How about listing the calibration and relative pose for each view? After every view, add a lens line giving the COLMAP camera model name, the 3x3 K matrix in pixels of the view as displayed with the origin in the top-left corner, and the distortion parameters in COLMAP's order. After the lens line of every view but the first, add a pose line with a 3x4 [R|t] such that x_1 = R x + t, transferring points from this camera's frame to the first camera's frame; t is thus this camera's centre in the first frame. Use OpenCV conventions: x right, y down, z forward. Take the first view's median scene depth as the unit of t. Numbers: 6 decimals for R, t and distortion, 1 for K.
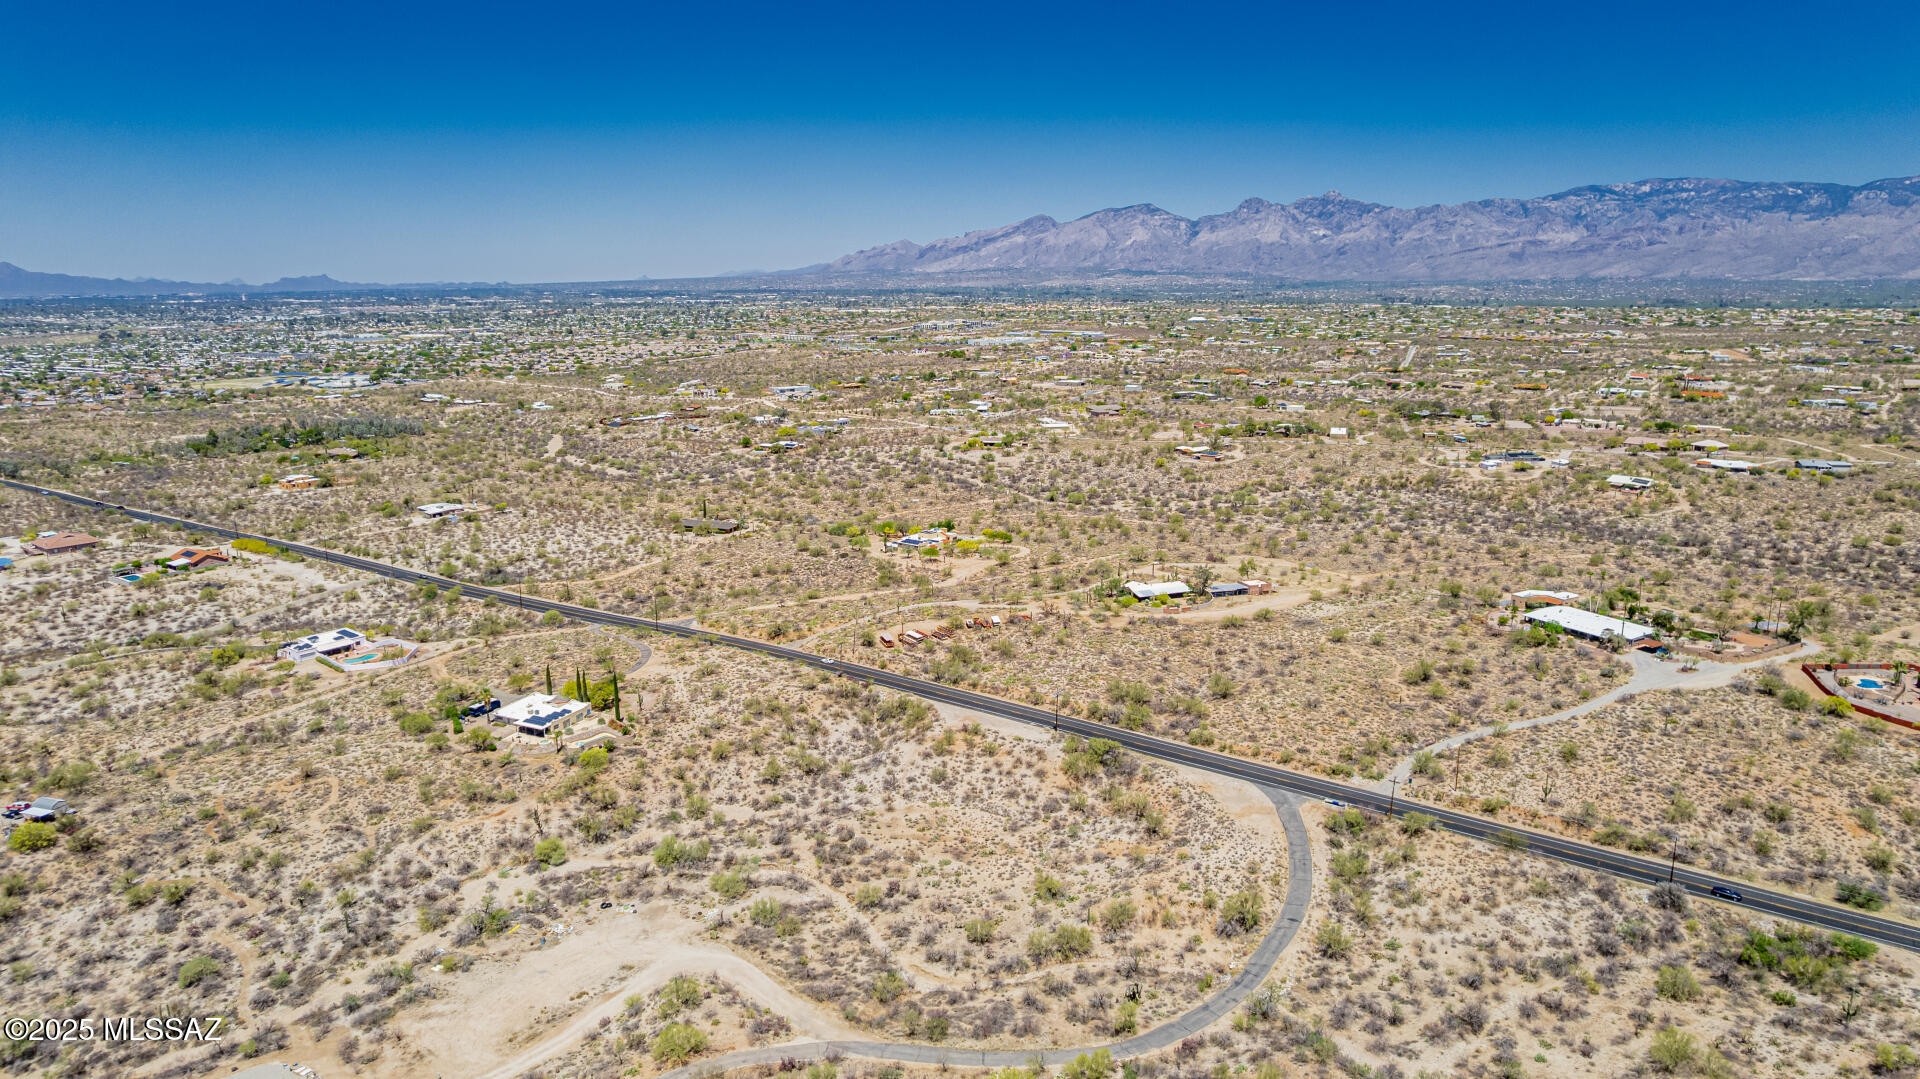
lens RADIAL K [[1222.3, 0, 959.0], [0, 1222.3, 545.2], [0, 0, 1]] dist [-0.068213, 0.053214]
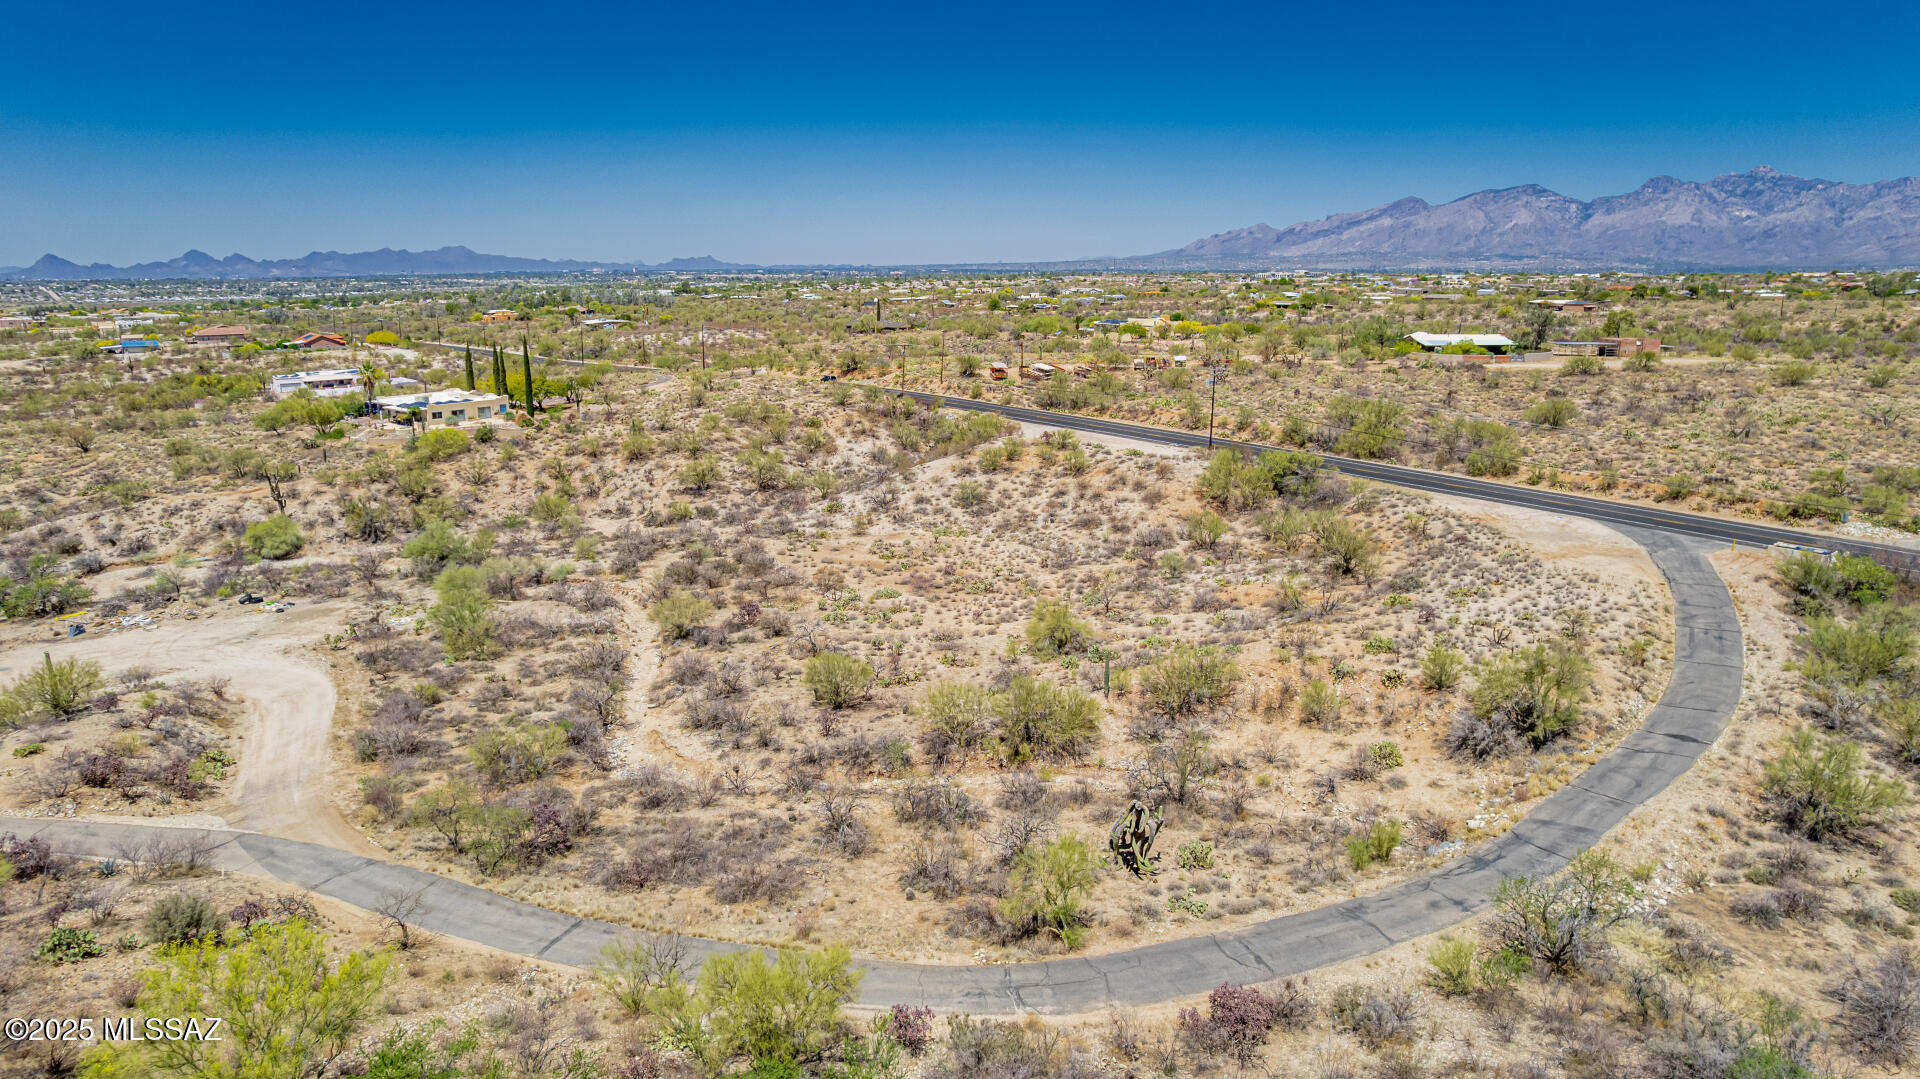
lens RADIAL K [[1222.3, 0, 959.9], [0, 1222.3, 527.9], [0, 0, 1]] dist [-0.068213, 0.053214]
pose [[0.960098, 0.060772, -0.272981, 0.137453], [-0.062721, 0.998030, 0.001589, 0.215932], [0.272540, 0.015596, 0.962018, 0.503349]]
